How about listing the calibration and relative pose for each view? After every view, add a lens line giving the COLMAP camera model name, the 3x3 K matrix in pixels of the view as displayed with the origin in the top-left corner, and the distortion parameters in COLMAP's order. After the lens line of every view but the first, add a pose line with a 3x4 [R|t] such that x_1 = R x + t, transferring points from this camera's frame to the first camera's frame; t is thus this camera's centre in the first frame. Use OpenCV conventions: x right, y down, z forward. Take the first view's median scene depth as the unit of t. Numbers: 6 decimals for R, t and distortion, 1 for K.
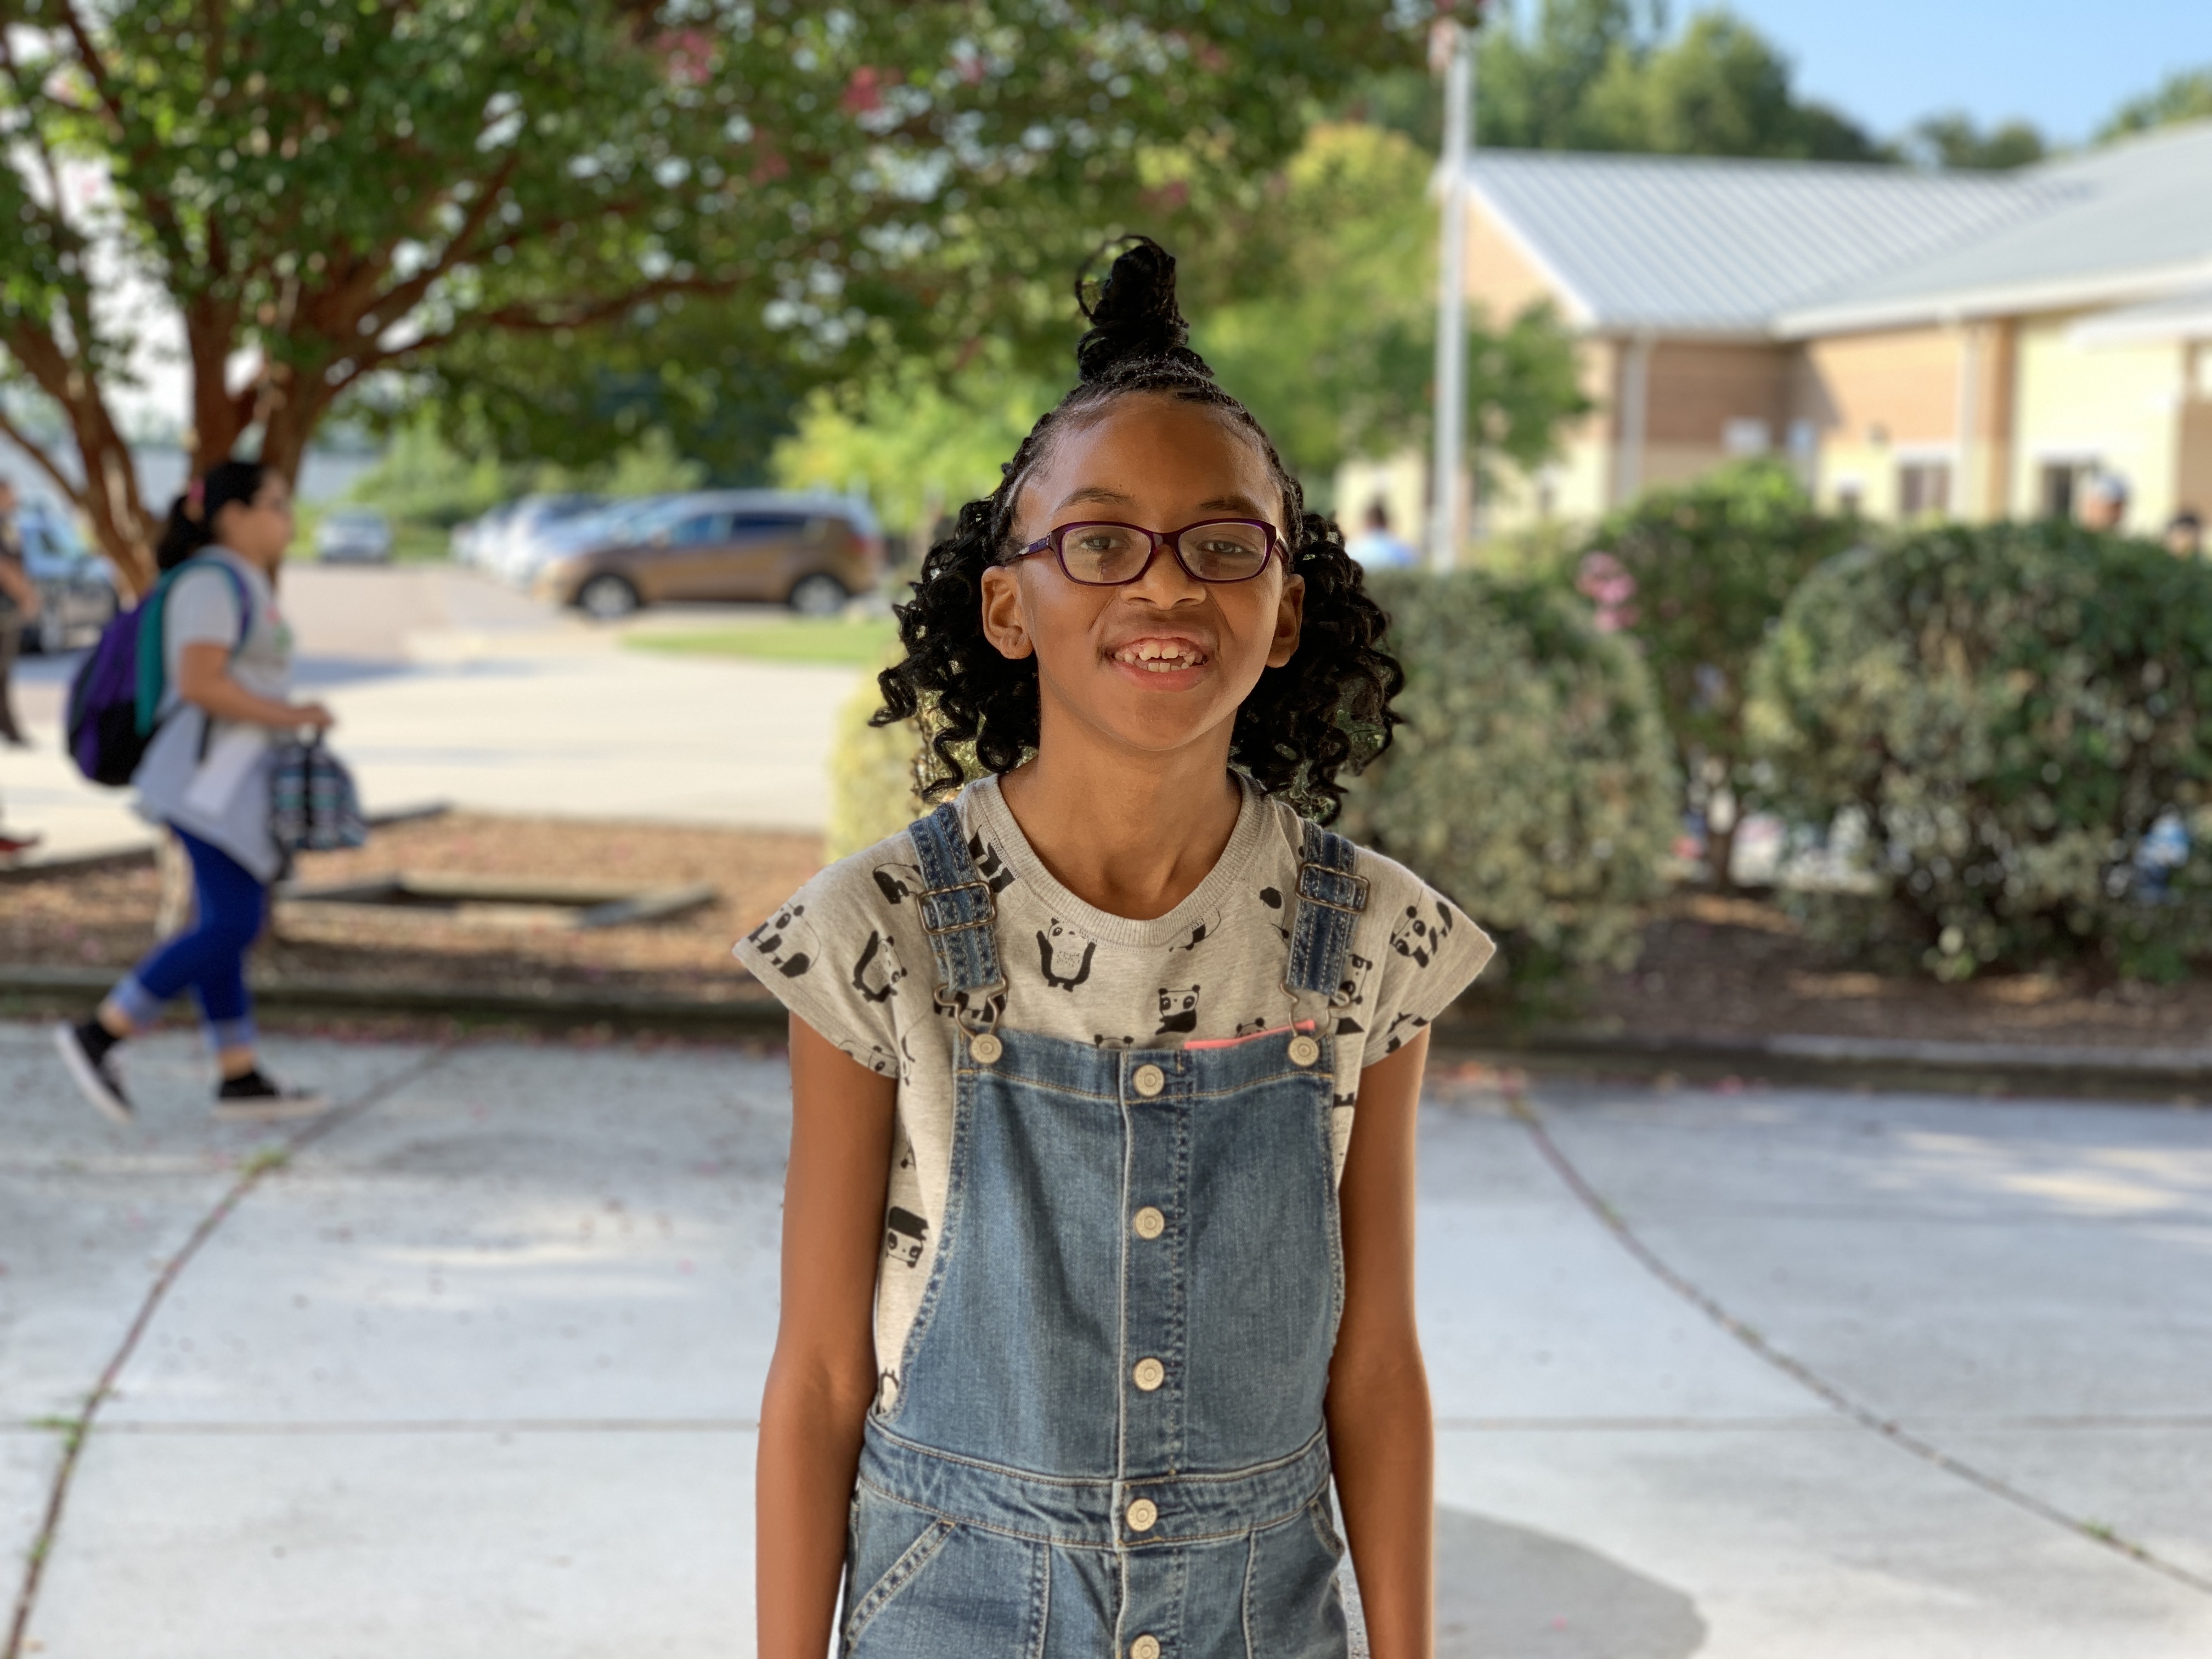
lens RADIAL K [[3630.9, 0, 1106.0], [0, 3630.9, 829.5], [0, 0, 1]] dist [0.110351, -0.115966]
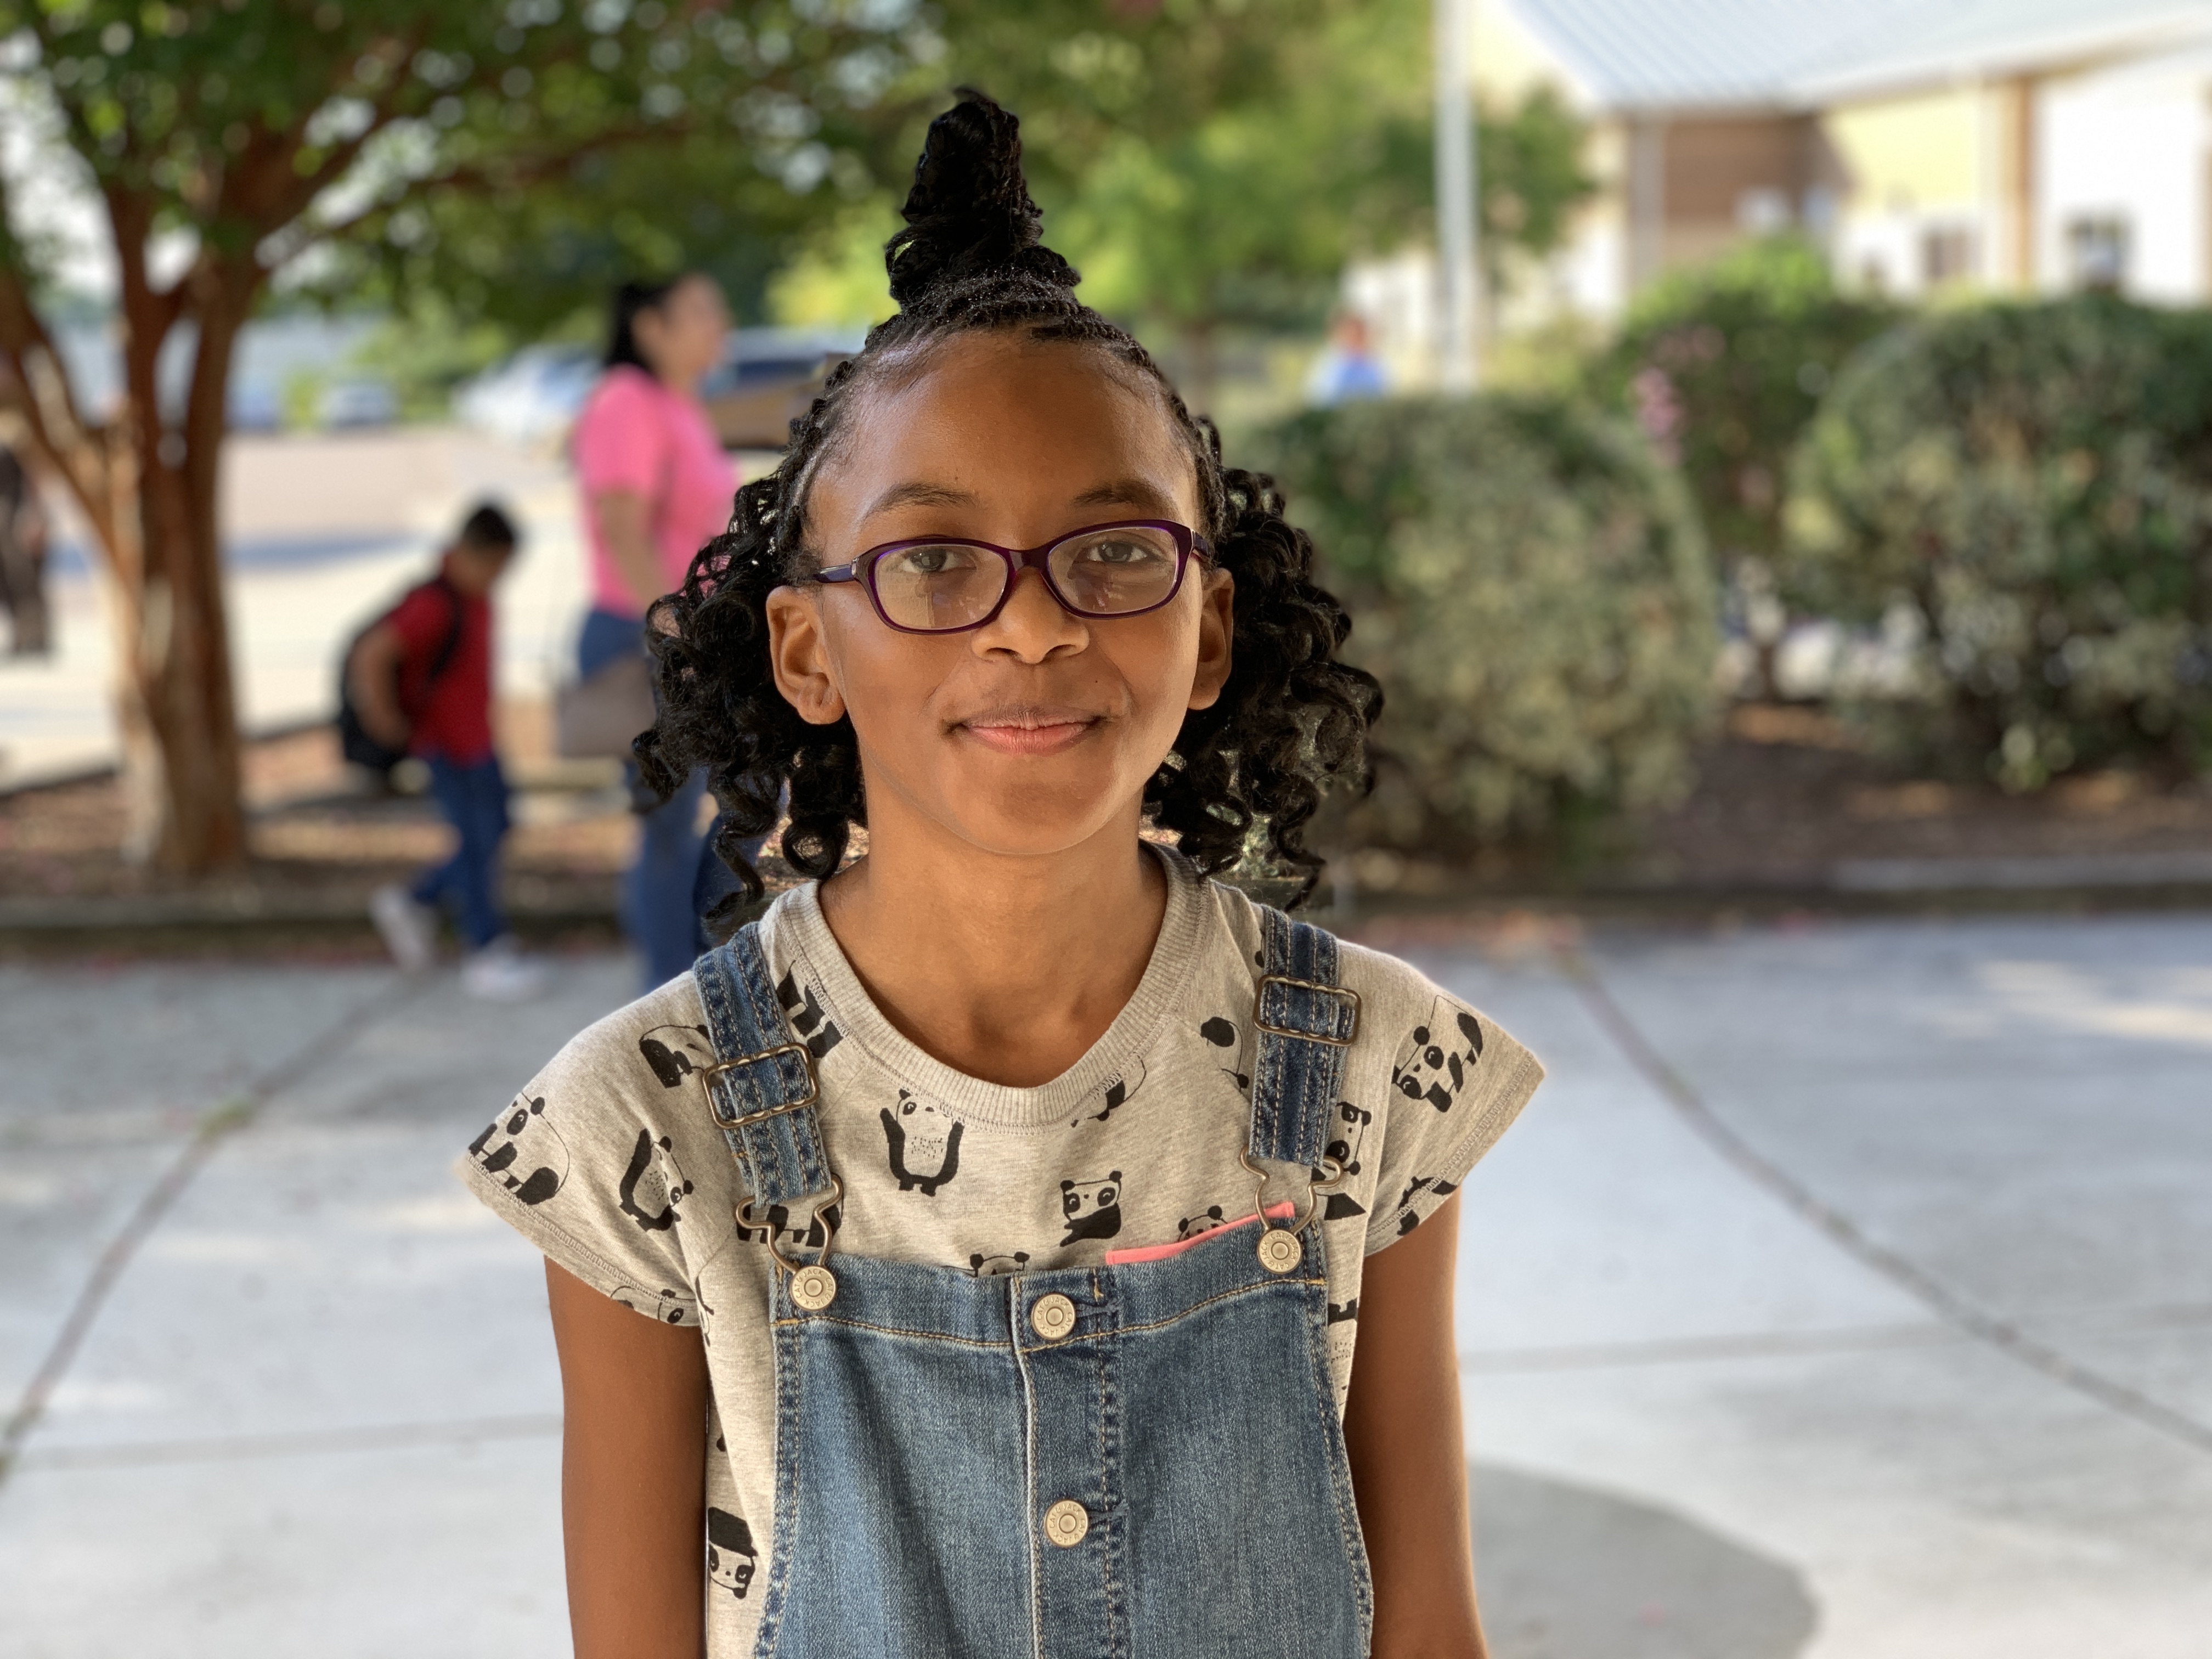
lens RADIAL K [[3566.3, 0, 1106.0], [0, 3566.3, 829.5], [0, 0, 1]] dist [0.154751, -0.492906]
pose [[0.998015, -0.061354, -0.014205, 0.036667], [0.062028, 0.996654, 0.053225, -0.058349], [0.010892, -0.054000, 0.998482, 0.322440]]
